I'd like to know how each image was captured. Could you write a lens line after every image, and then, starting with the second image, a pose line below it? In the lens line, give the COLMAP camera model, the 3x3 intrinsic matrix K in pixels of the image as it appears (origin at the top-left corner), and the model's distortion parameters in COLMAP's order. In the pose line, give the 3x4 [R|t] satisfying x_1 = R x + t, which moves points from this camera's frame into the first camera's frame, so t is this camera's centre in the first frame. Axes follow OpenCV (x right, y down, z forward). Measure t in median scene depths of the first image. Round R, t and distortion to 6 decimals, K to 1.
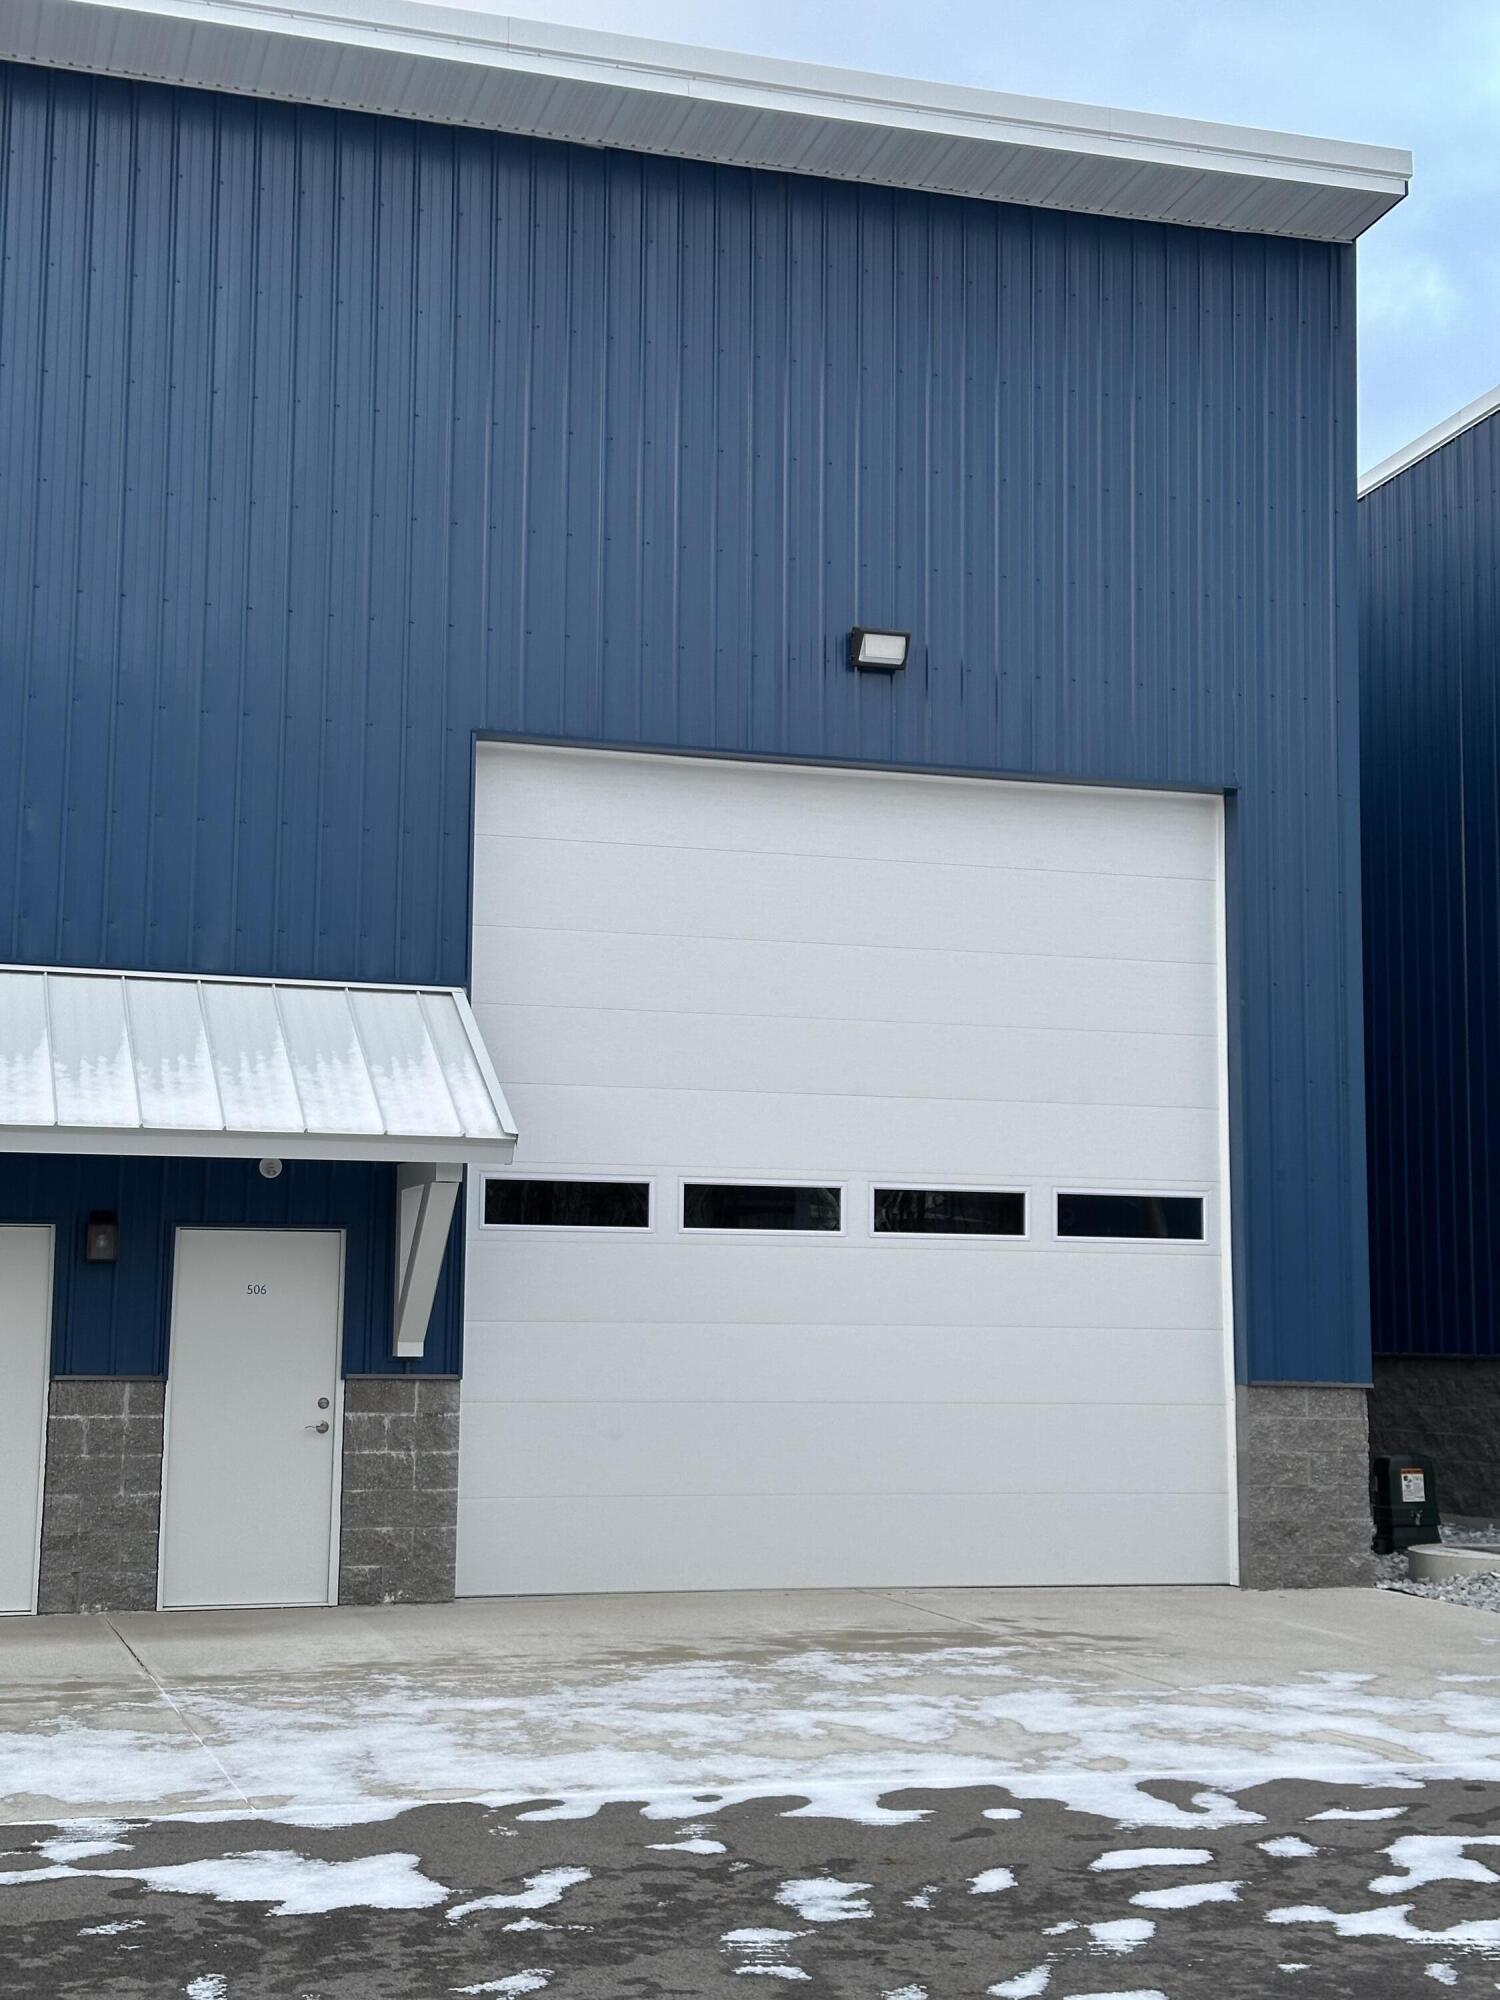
lens RADIAL K [[2805.5, 0, 745.3], [0, 2805.5, 991.5], [0, 0, 1]] dist [0.127247, 0.000000]
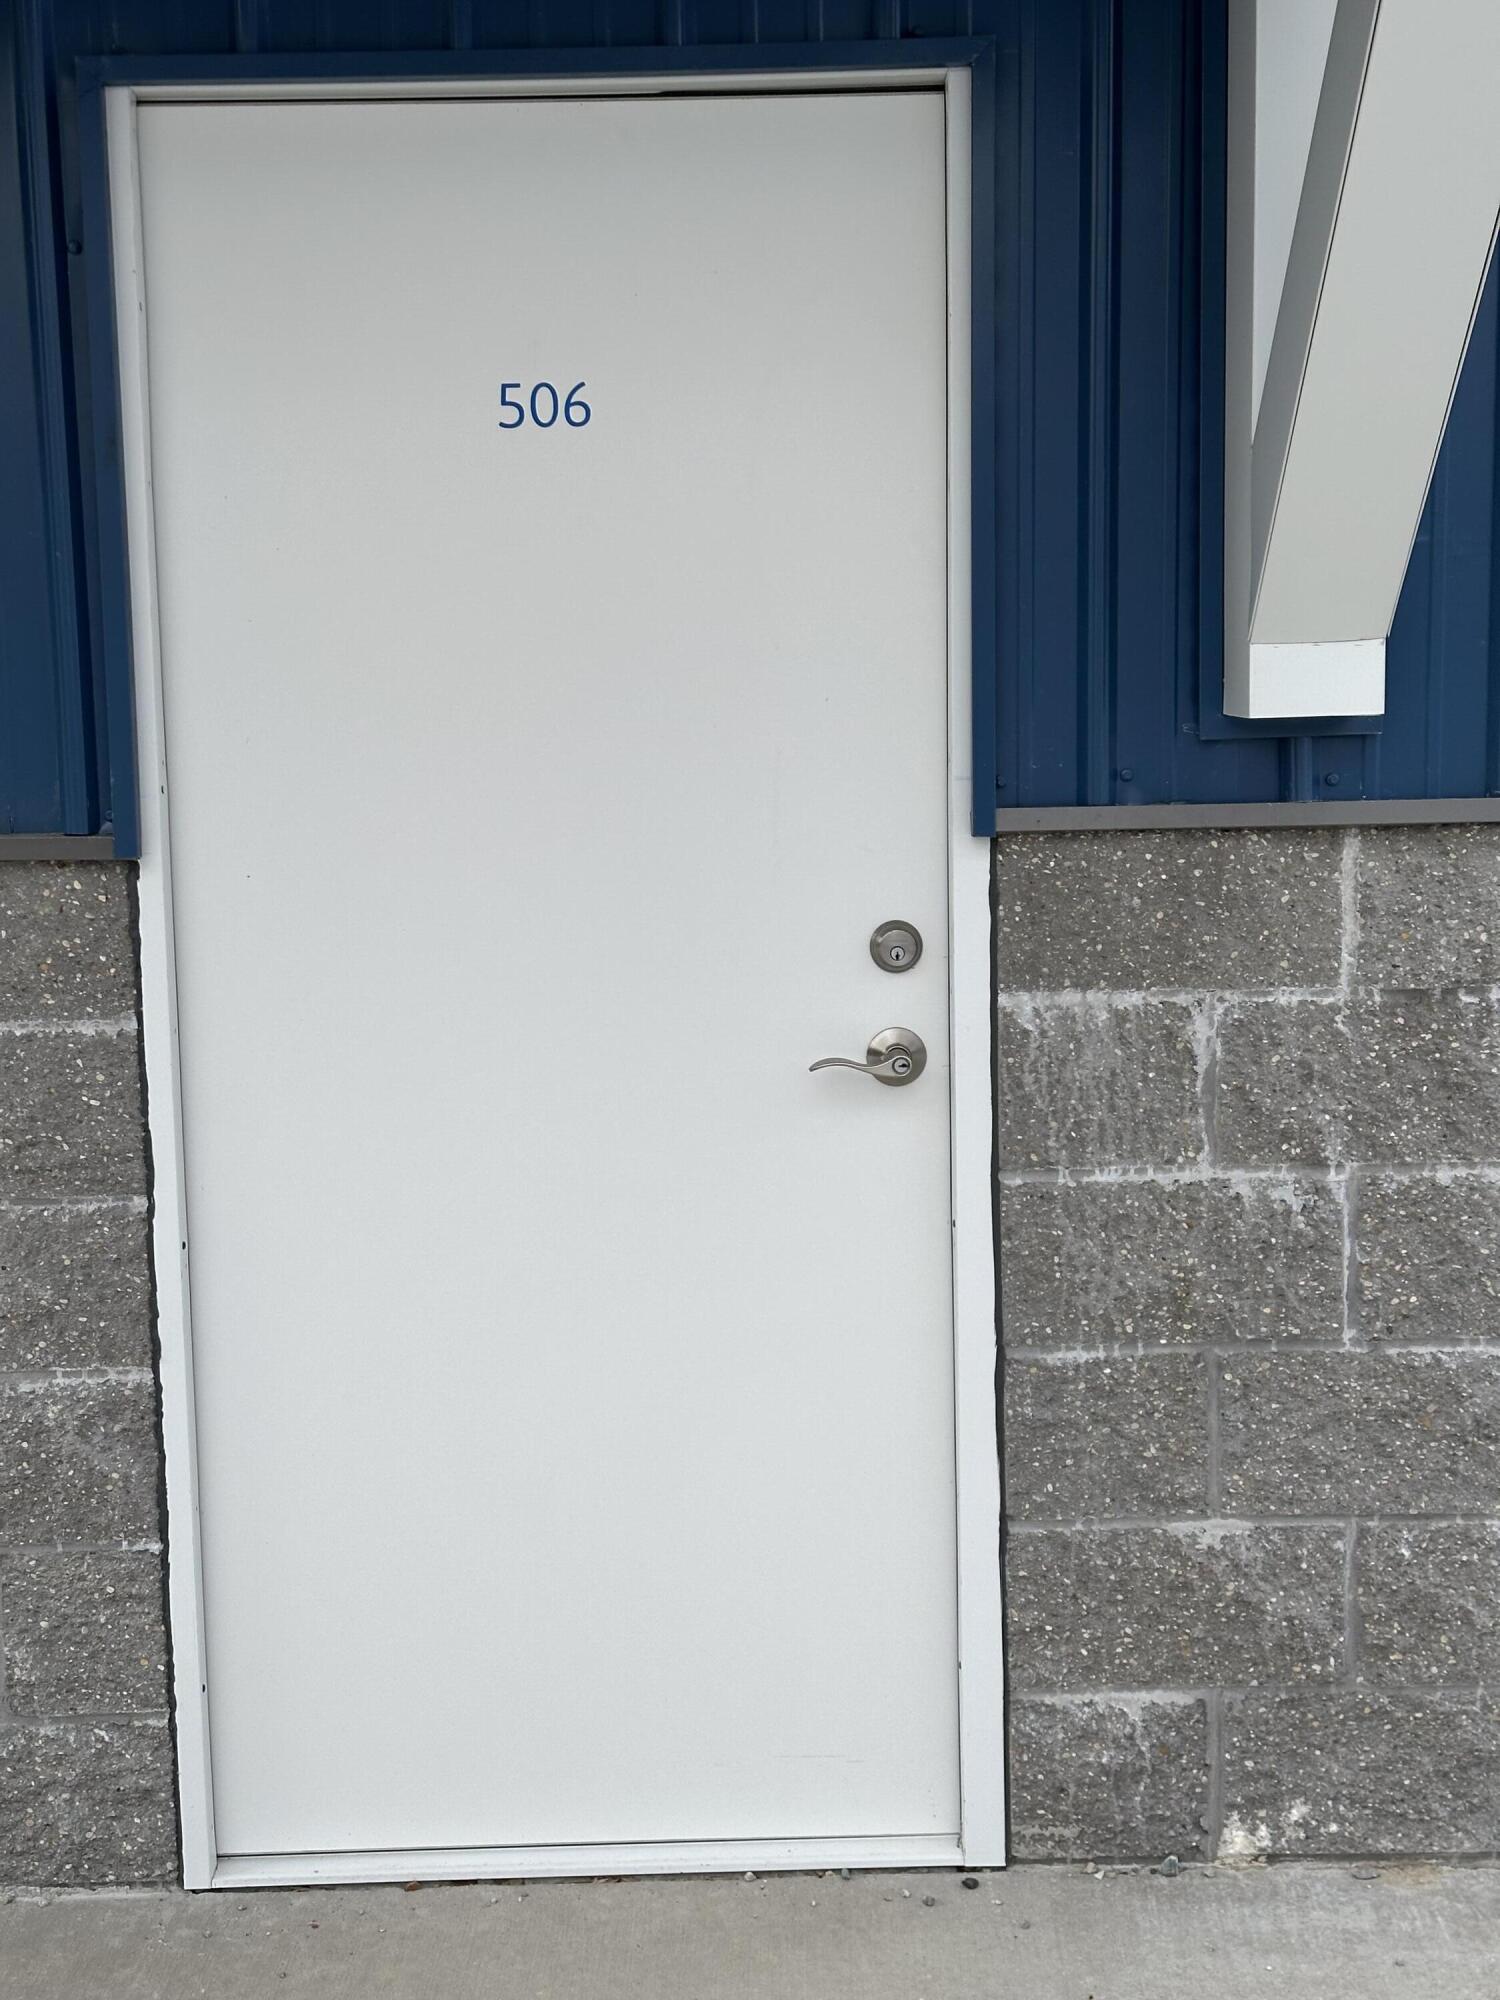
lens RADIAL K [[2805.5, 0, 744.0], [0, 2805.5, 996.4], [0, 0, 1]] dist [0.127247, 0.000000]
pose [[0.956749, 0.009355, -0.290764, -0.100012], [0.066718, 0.965787, 0.250607, 0.096888], [0.283161, -0.259167, 0.923392, 0.804898]]
